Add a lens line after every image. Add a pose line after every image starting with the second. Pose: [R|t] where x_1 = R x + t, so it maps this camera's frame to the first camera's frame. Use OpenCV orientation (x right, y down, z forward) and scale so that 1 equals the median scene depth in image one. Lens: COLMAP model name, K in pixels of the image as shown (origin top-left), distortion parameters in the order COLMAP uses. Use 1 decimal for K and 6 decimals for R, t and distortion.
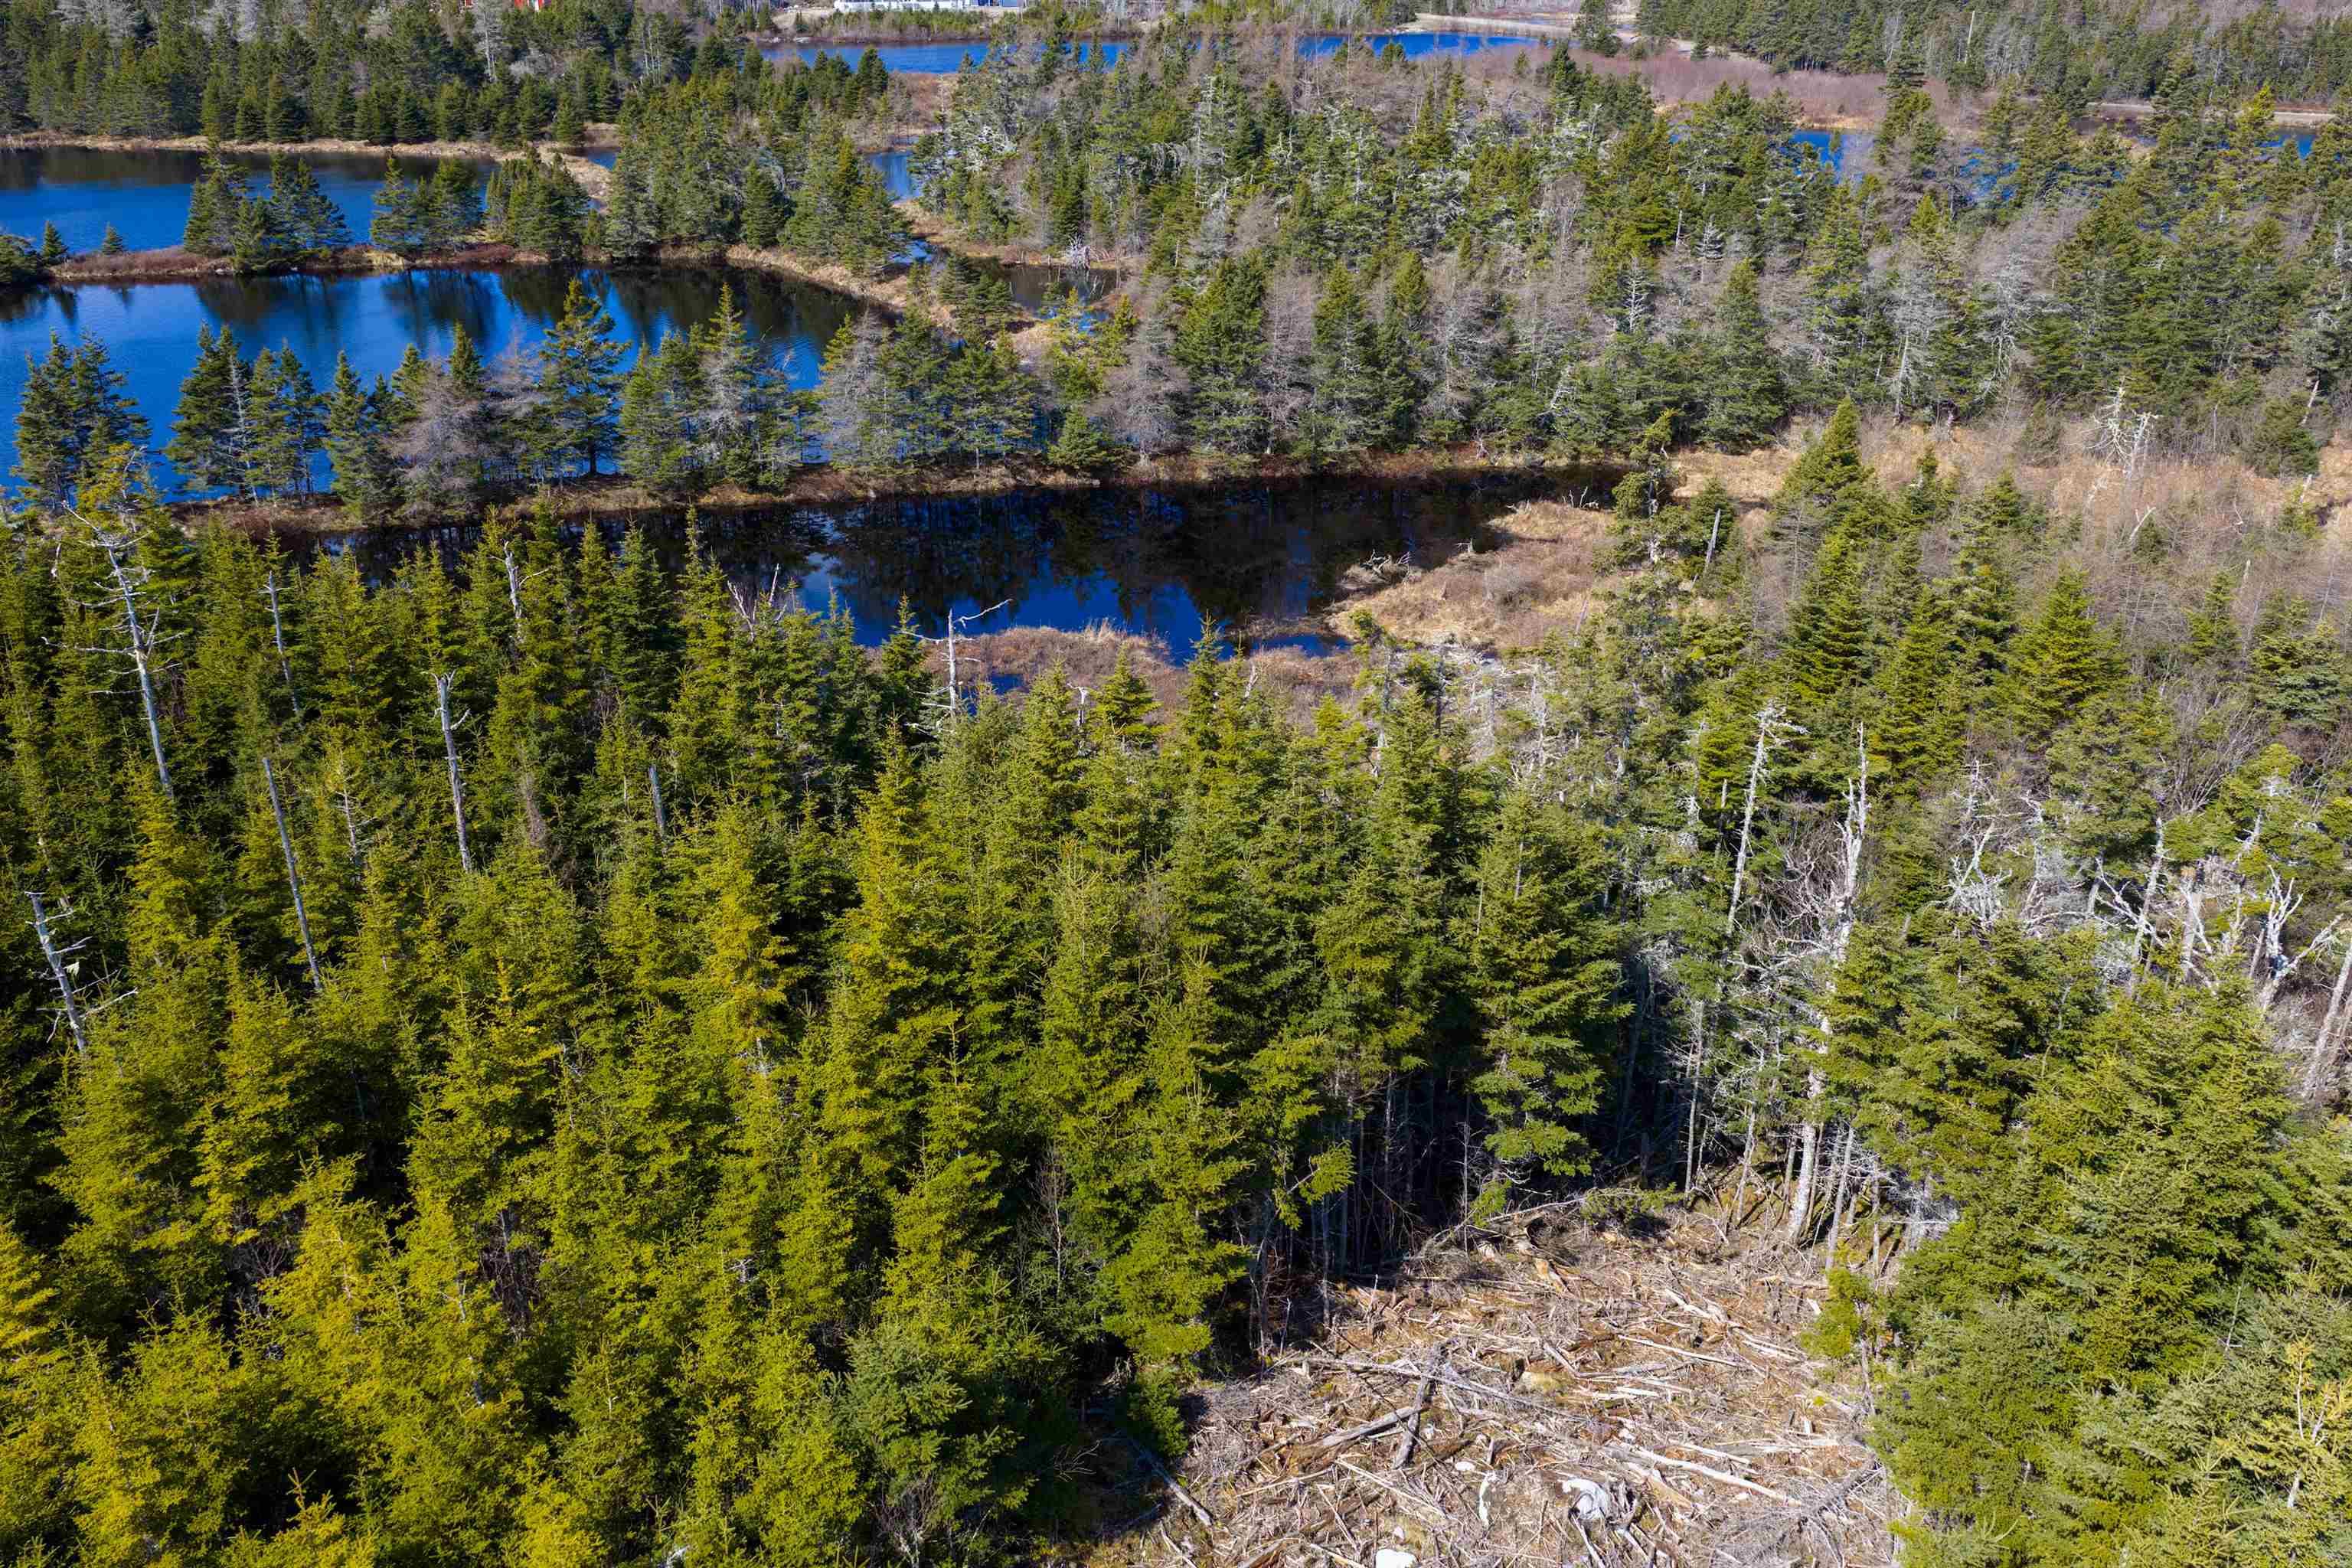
lens RADIAL K [[1944.6, 0, 1172.9], [0, 1944.6, 776.3], [0, 0, 1]] dist [0.023964, -0.041985]
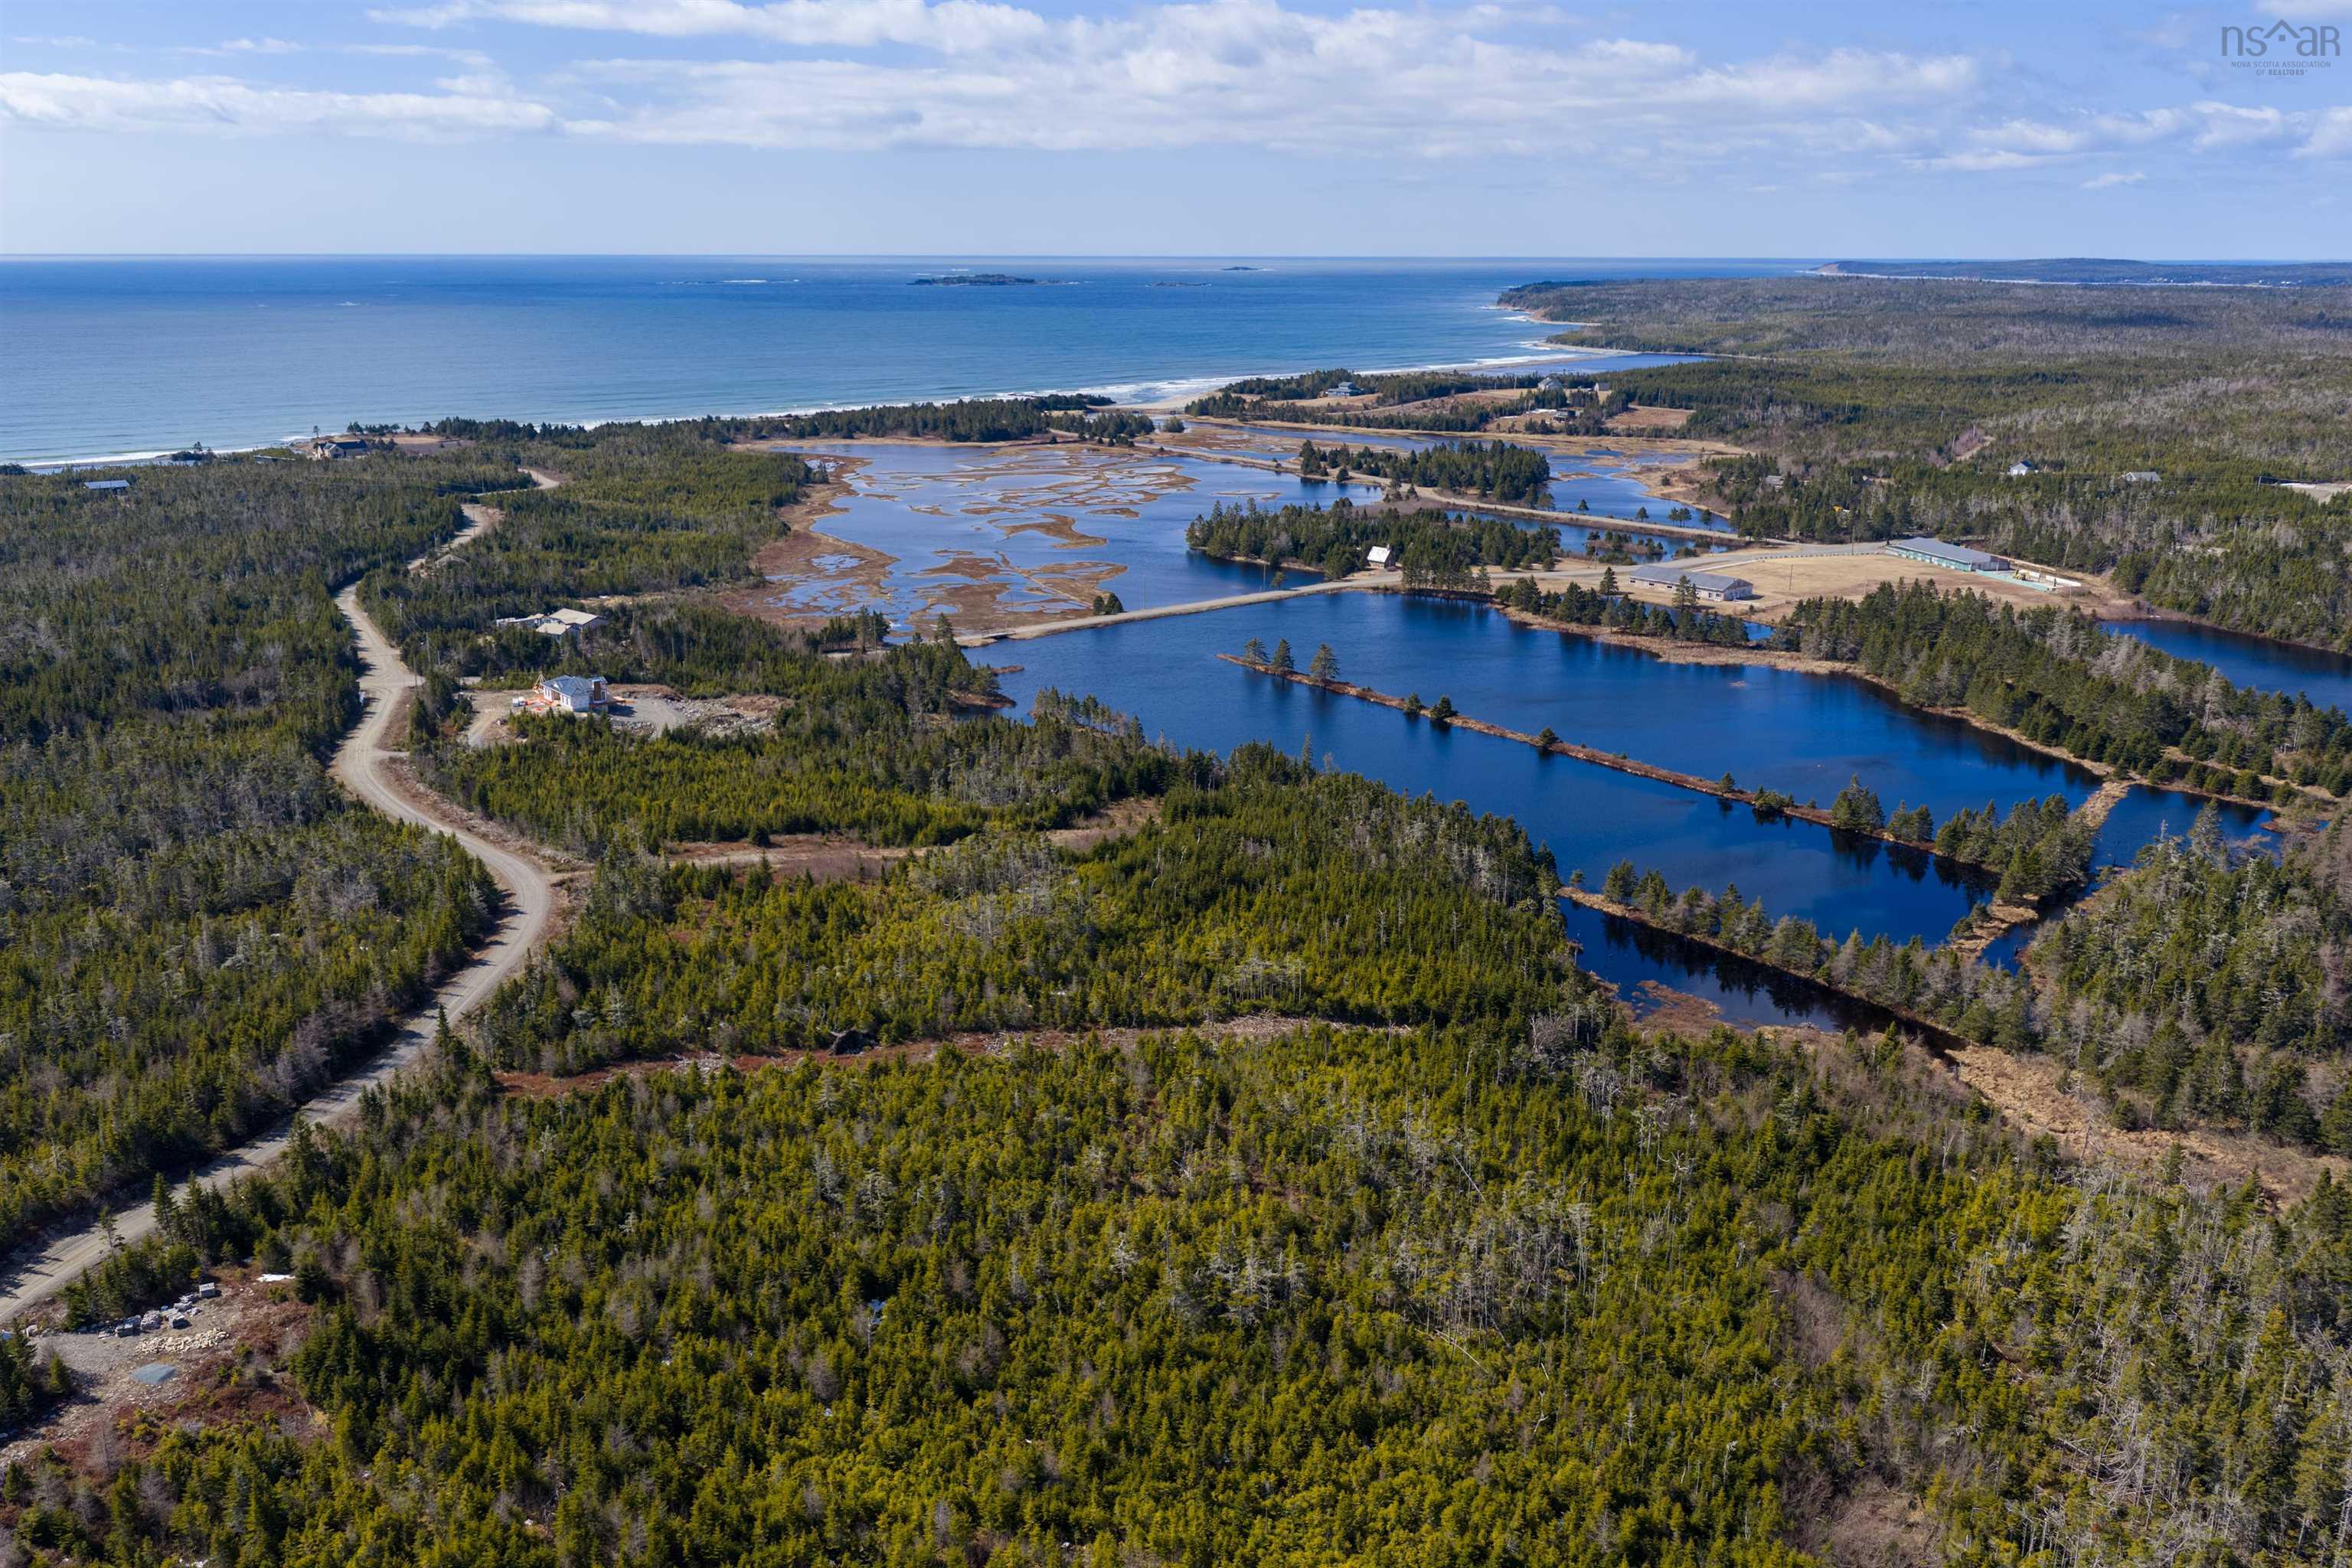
lens RADIAL K [[1944.6, 0, 1168.9], [0, 1944.6, 794.8], [0, 0, 1]] dist [0.023964, -0.041985]
pose [[0.392858, 0.245136, -0.886325, 1.485174], [-0.371103, 0.924113, 0.091098, -0.212870], [0.841395, 0.293129, 0.454015, -0.945018]]
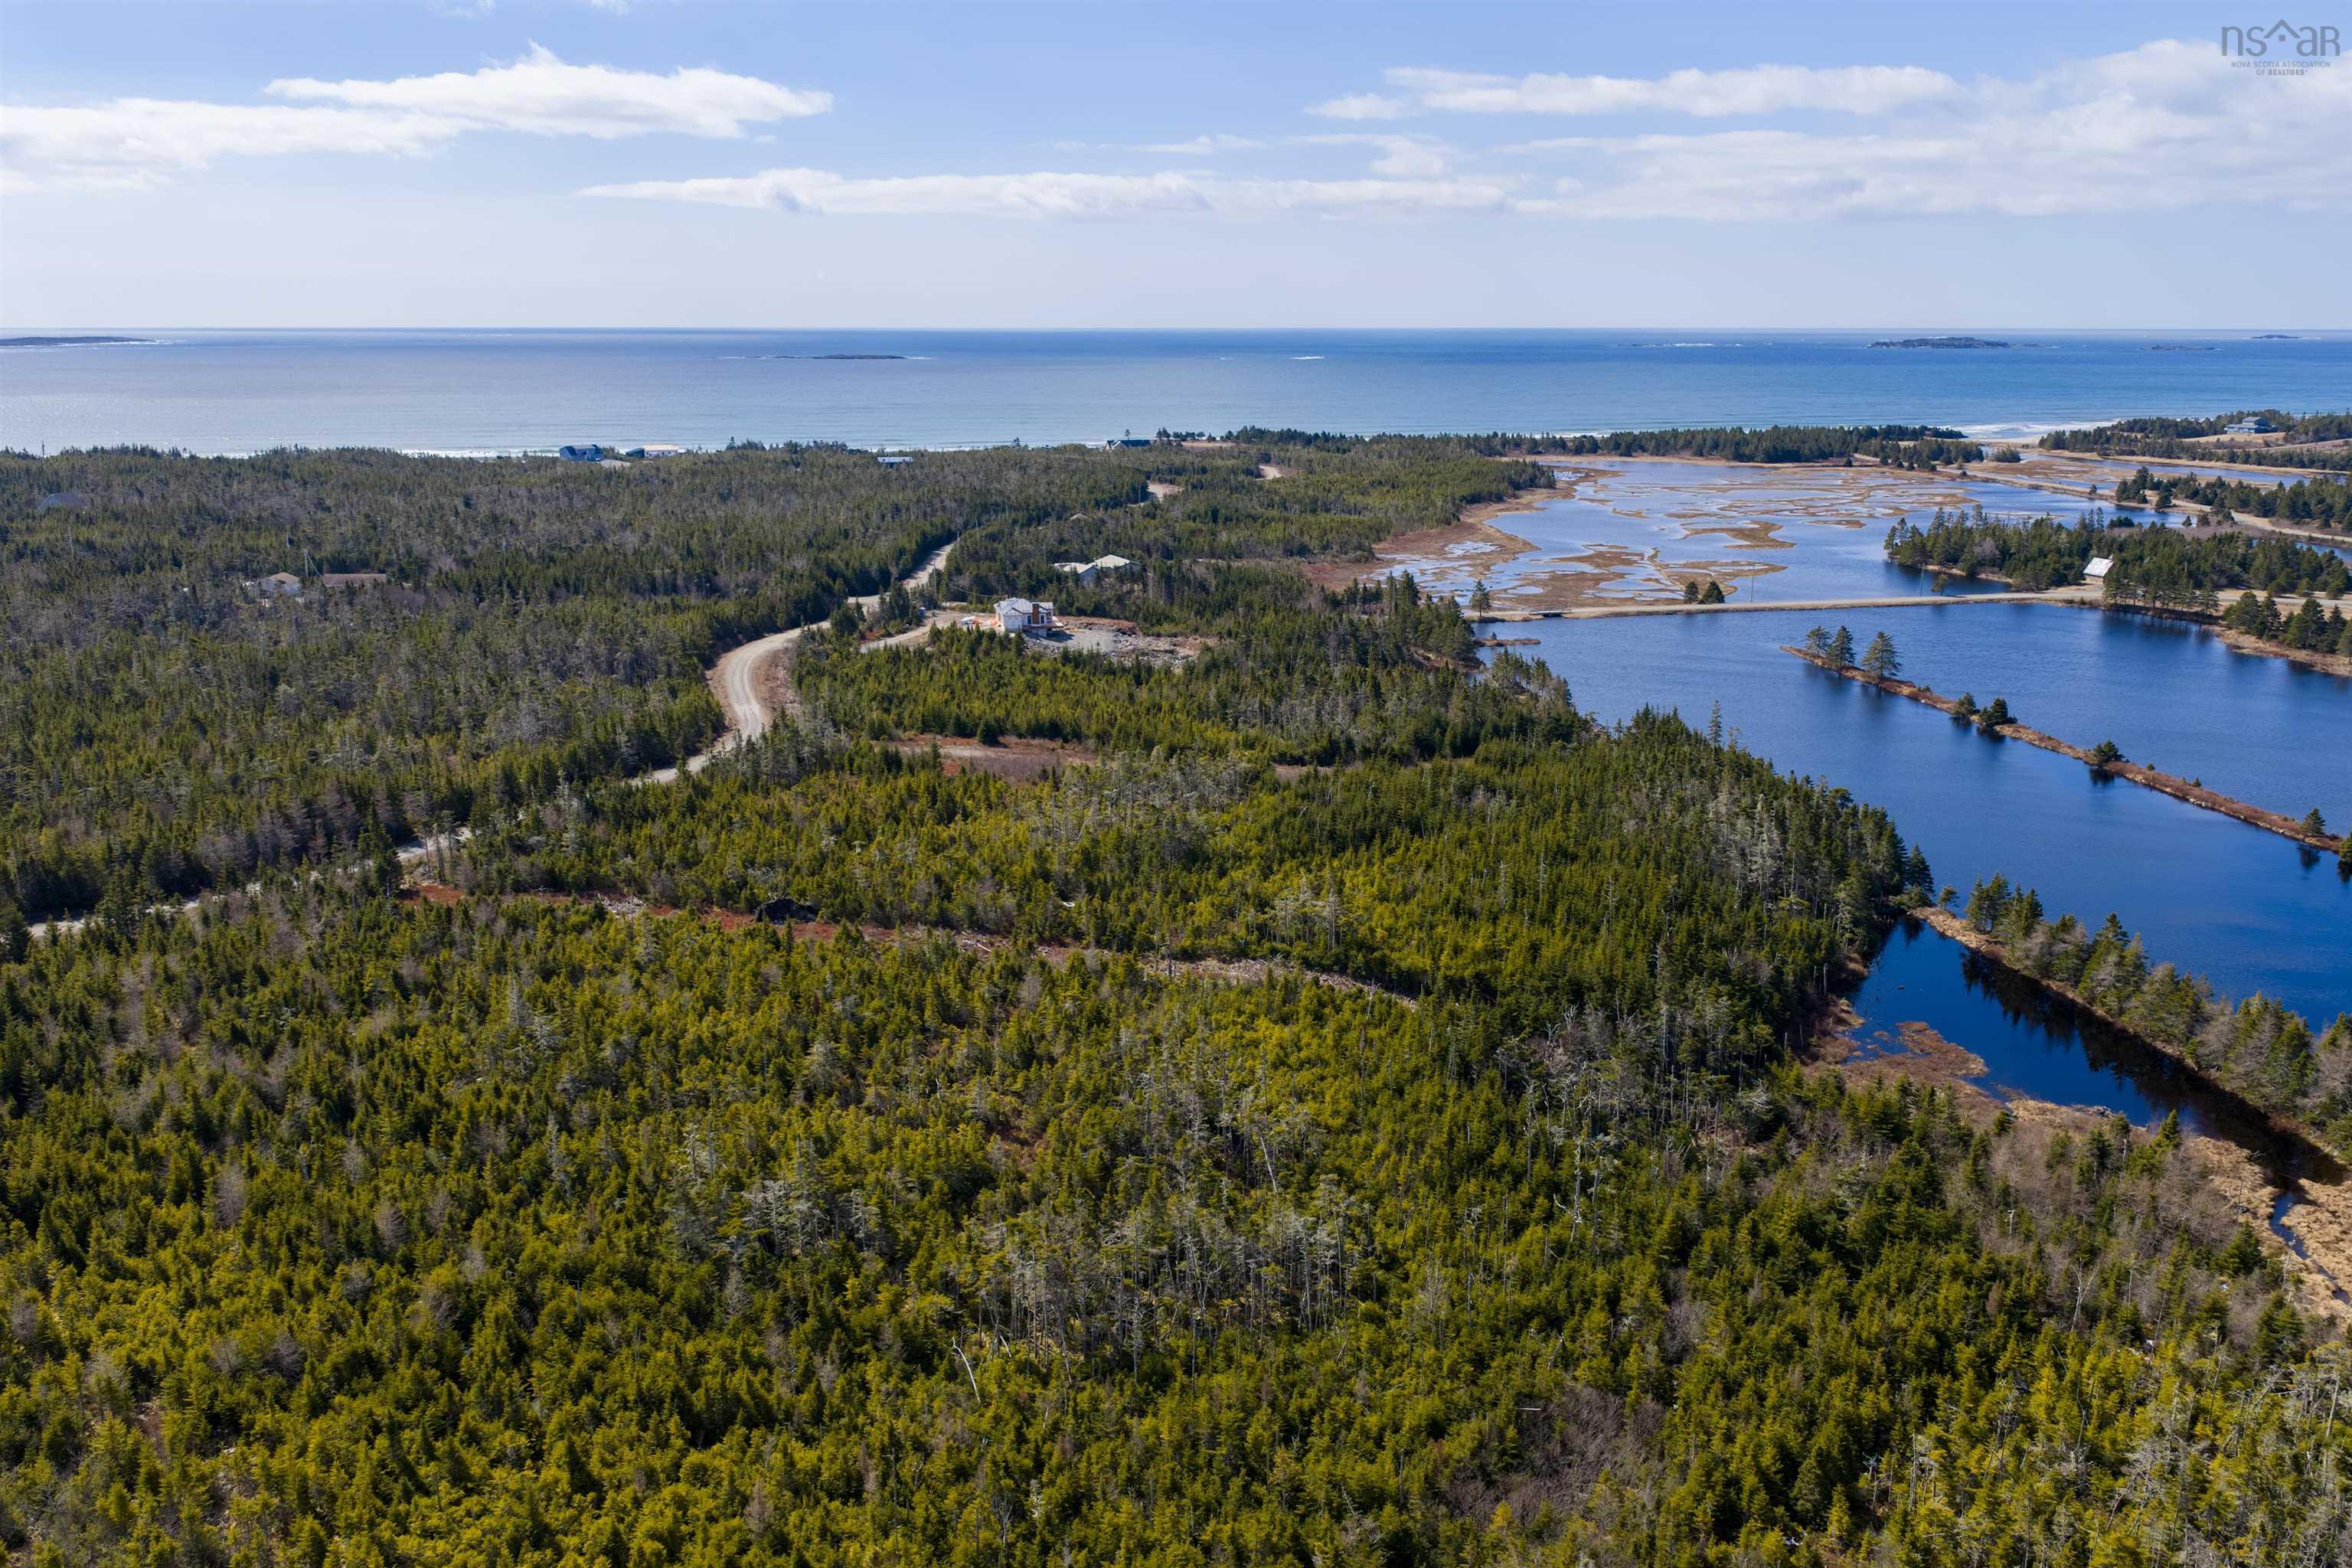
lens RADIAL K [[1944.6, 0, 1196.0], [0, 1944.6, 781.9], [0, 0, 1]] dist [0.023964, -0.041985]
pose [[-0.058233, 0.227628, -0.972005, 1.307183], [-0.402955, 0.885457, 0.231501, -0.310227], [0.913365, 0.405155, 0.040161, -0.139763]]
